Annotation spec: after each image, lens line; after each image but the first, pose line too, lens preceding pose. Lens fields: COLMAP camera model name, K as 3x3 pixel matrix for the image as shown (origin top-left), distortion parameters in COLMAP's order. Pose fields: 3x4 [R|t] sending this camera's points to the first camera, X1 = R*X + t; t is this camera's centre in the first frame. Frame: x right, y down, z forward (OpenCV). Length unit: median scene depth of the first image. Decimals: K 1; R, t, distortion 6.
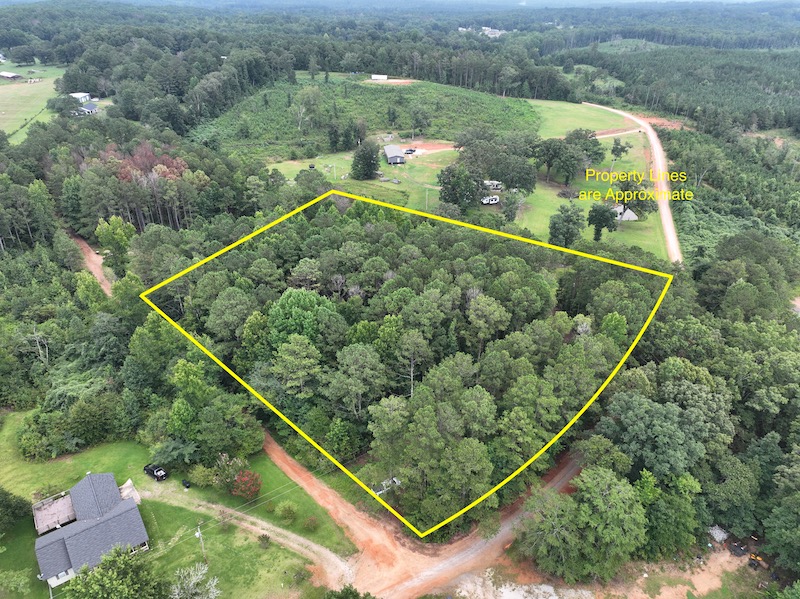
lens RADIAL K [[558.1, 0, 399.1], [0, 558.1, 297.5], [0, 0, 1]] dist [-0.003483, 0.021135]
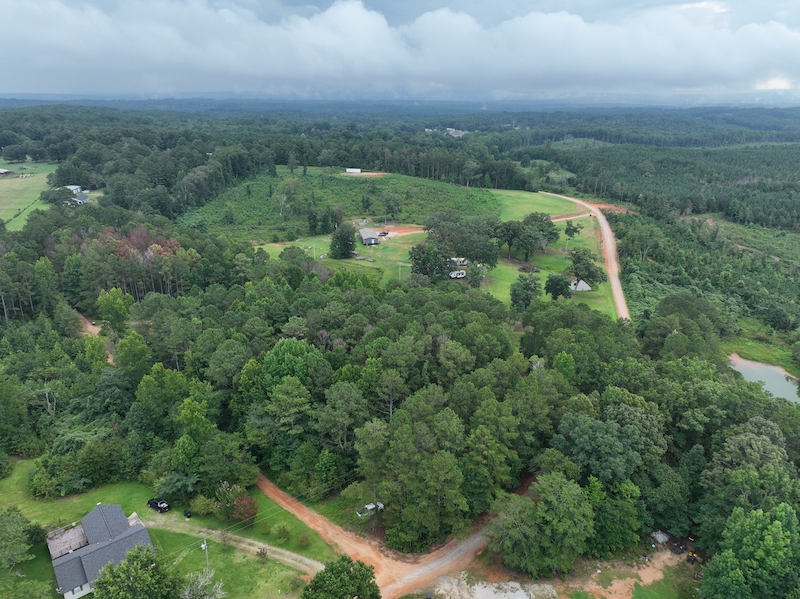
lens RADIAL K [[558.1, 0, 399.7], [0, 558.1, 301.0], [0, 0, 1]] dist [-0.003483, 0.021135]
pose [[0.998663, -0.016202, 0.049096, -0.009967], [0.023441, 0.988305, -0.150677, 0.077428], [-0.046081, 0.151626, 0.987363, -0.134684]]
